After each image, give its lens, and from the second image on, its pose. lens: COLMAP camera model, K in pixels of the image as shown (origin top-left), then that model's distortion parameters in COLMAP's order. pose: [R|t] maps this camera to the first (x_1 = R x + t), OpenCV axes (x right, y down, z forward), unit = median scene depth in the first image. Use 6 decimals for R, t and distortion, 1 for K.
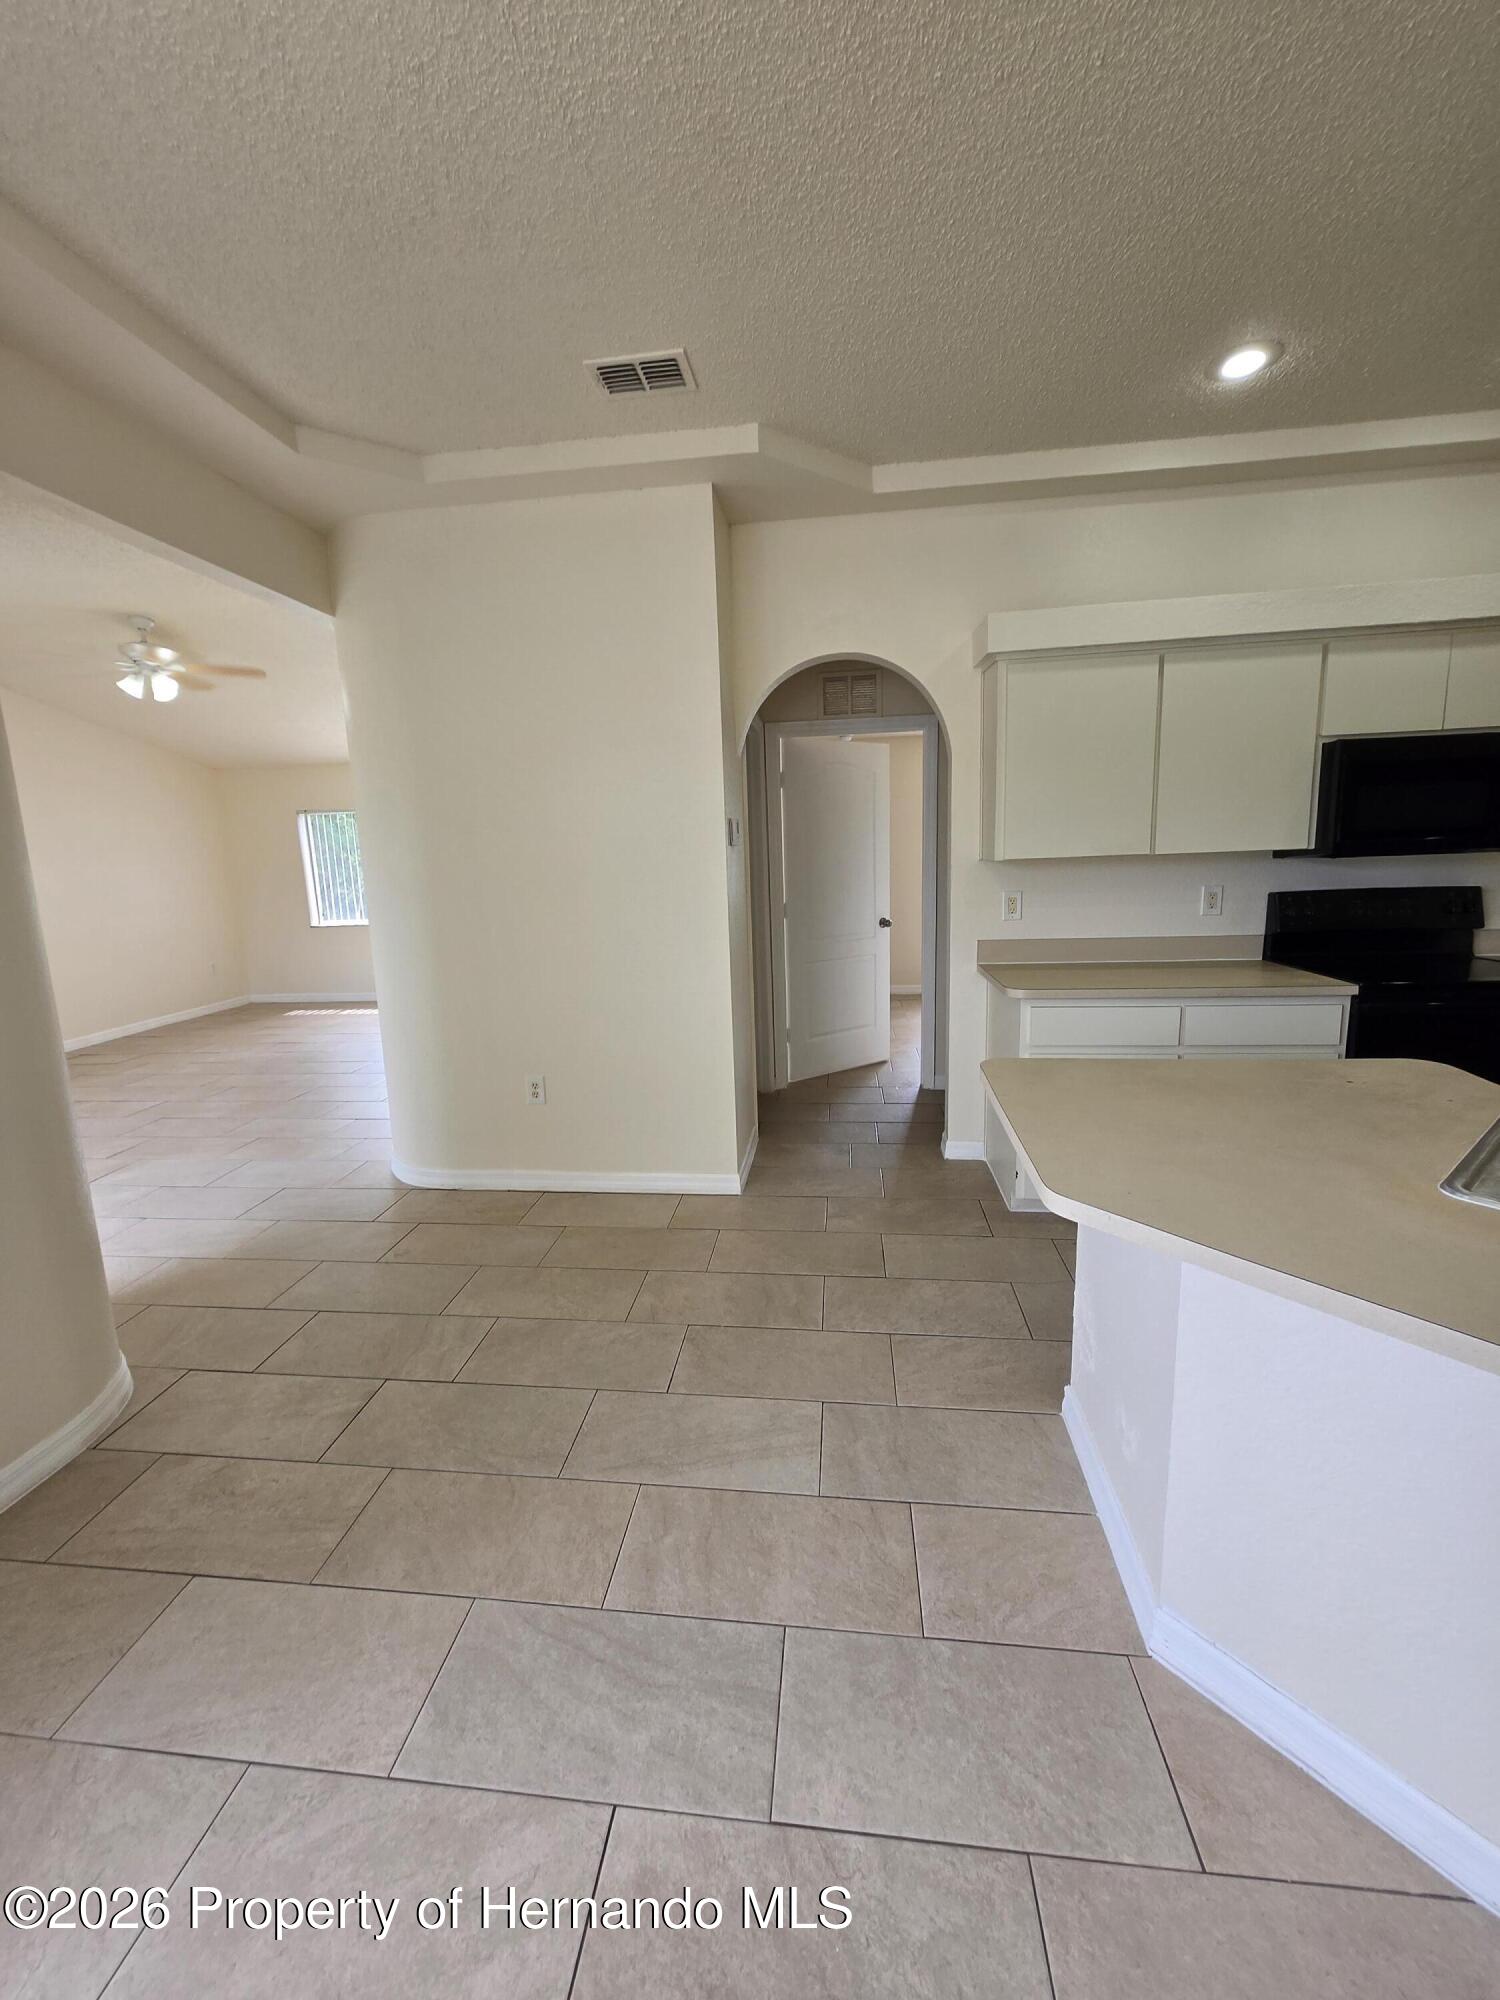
lens RADIAL K [[789.5, 0, 754.6], [0, 789.5, 987.4], [0, 0, 1]] dist [-0.001158, -0.000265]
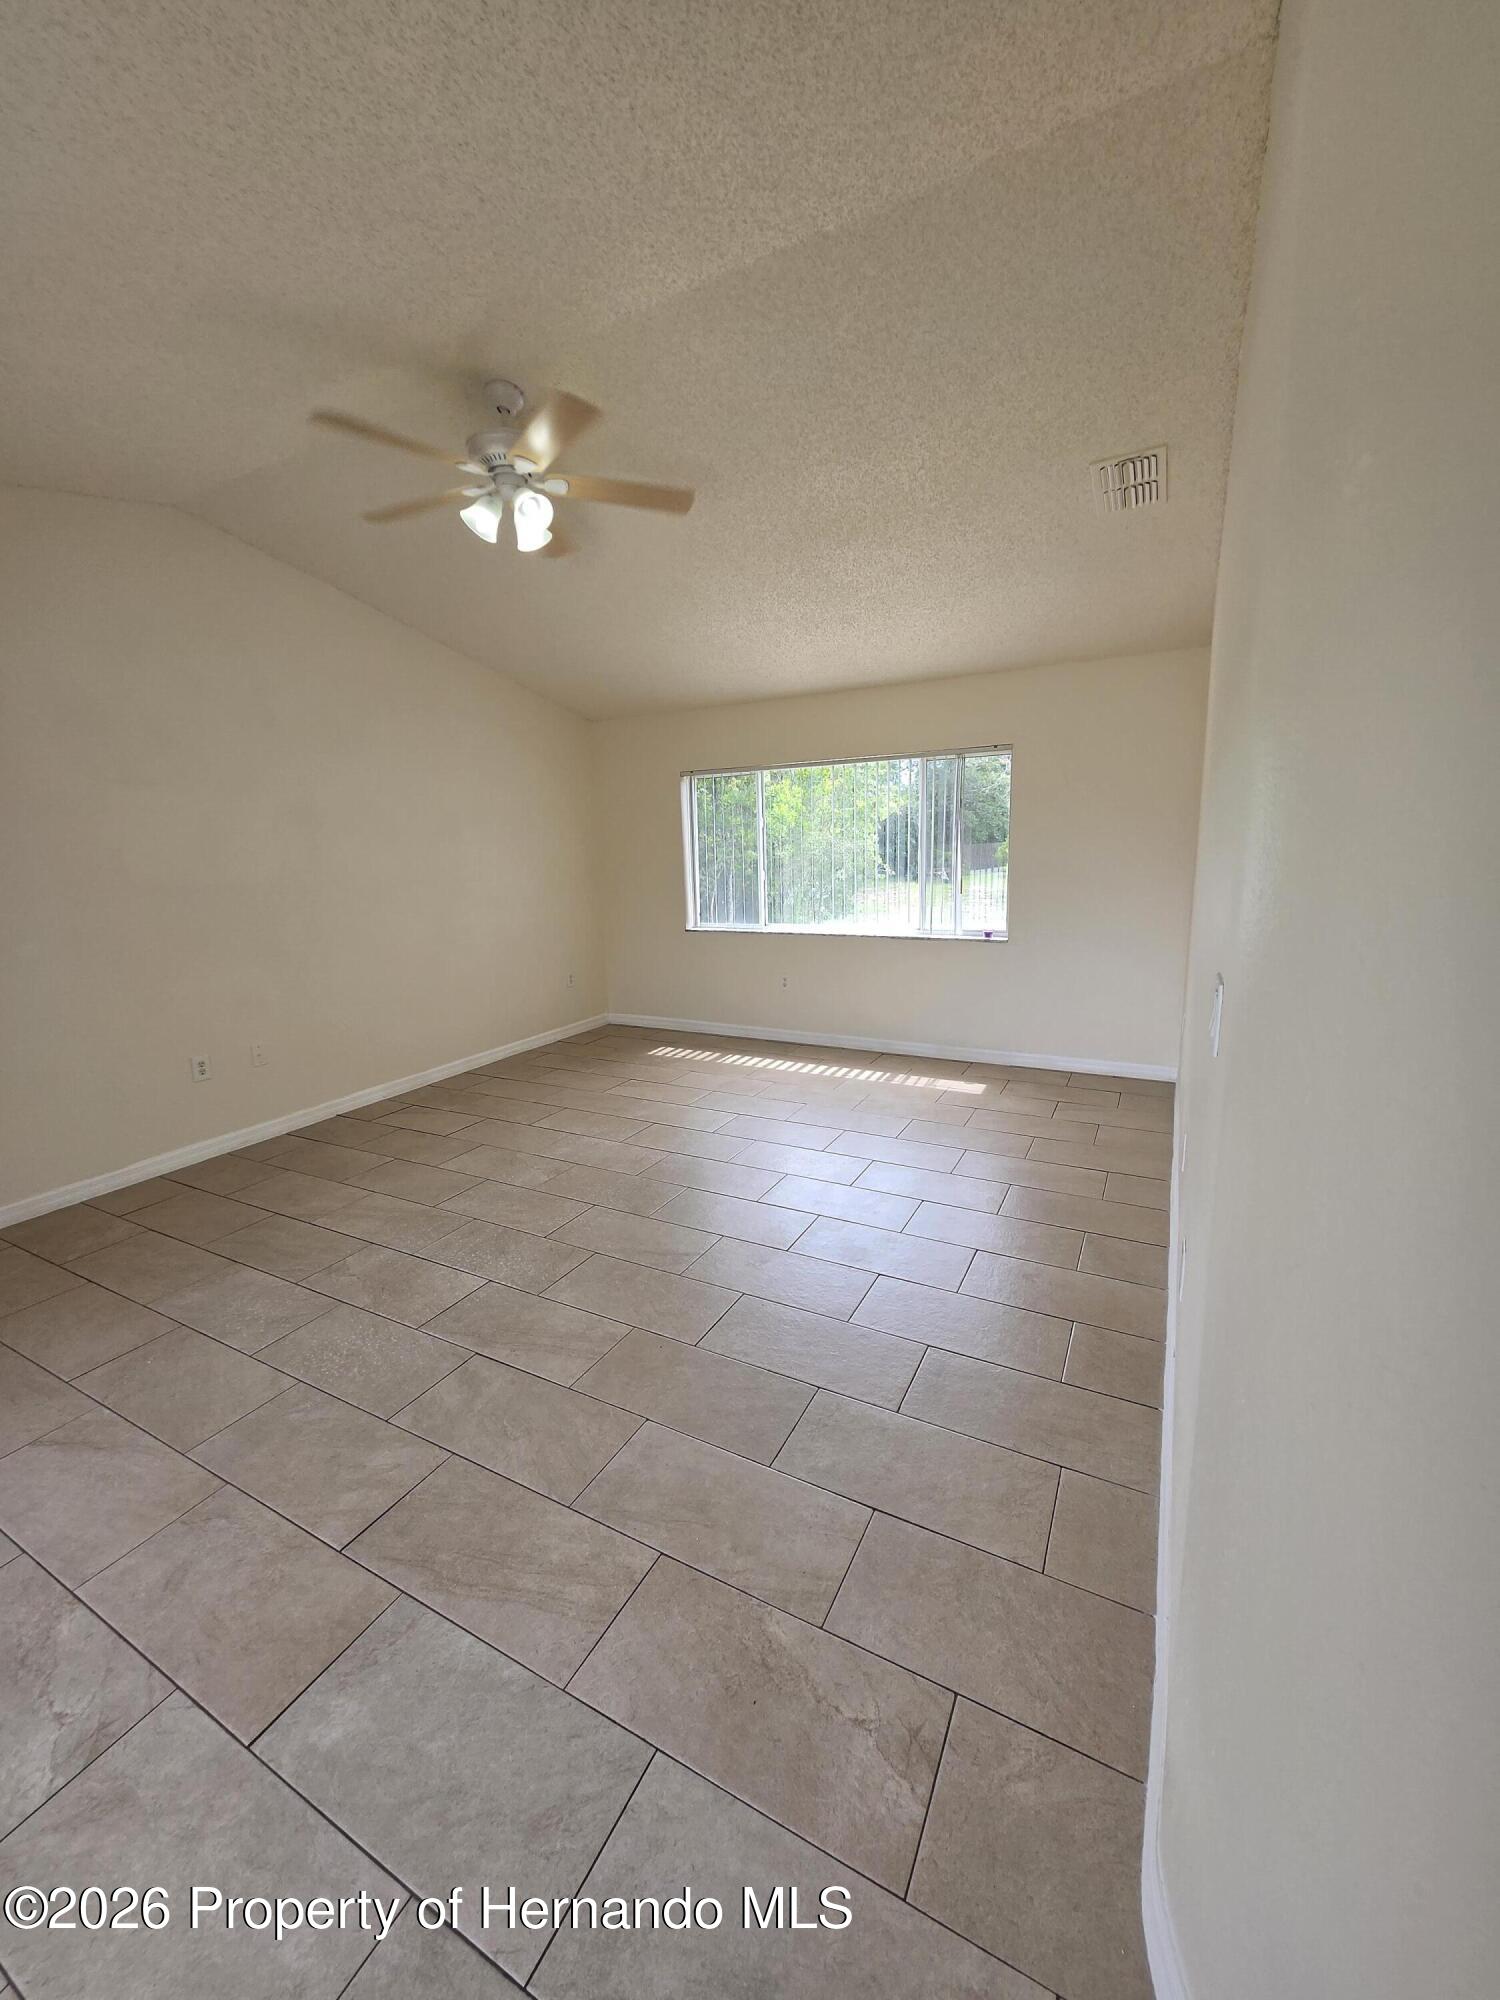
lens RADIAL K [[789.5, 0, 743.7], [0, 789.5, 997.5], [0, 0, 1]] dist [-0.001158, -0.000265]
pose [[0.927450, 0.084913, -0.364179, -0.743364], [-0.070655, 0.996128, 0.052324, -0.179518], [0.367211, -0.022797, 0.929858, 1.035078]]
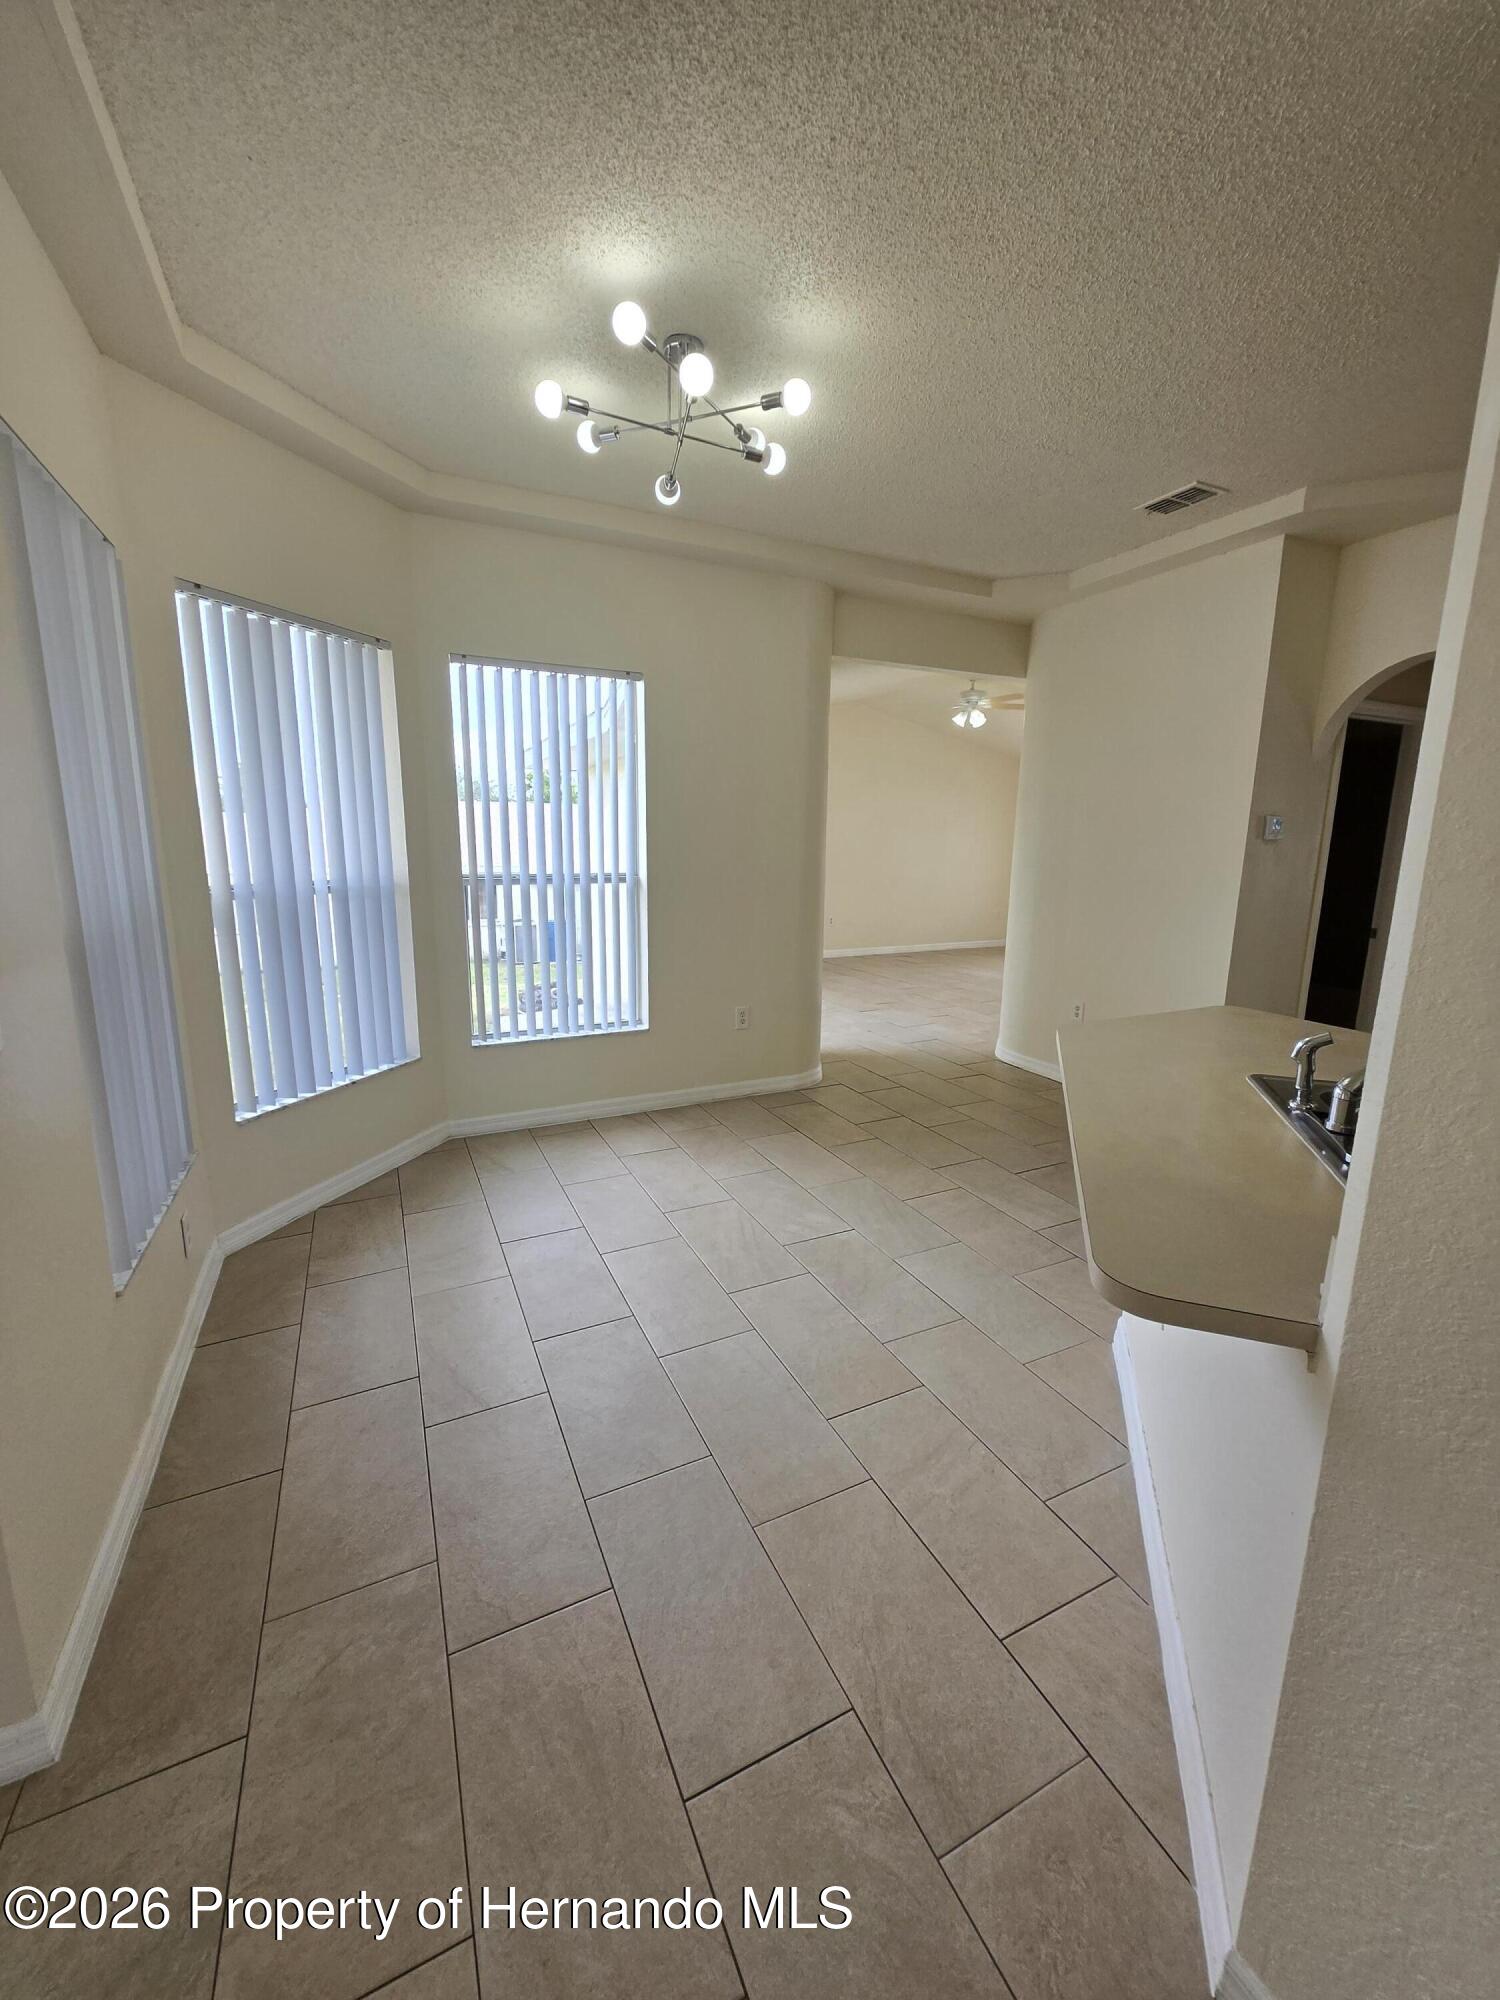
lens RADIAL K [[789.5, 0, 753.2], [0, 789.5, 999.0], [0, 0, 1]] dist [-0.001158, -0.000265]
pose [[0.540473, 0.206398, -0.815652, 0.683215], [-0.169806, 0.976253, 0.134520, 0.025268], [0.824048, 0.065798, 0.562686, -0.313665]]
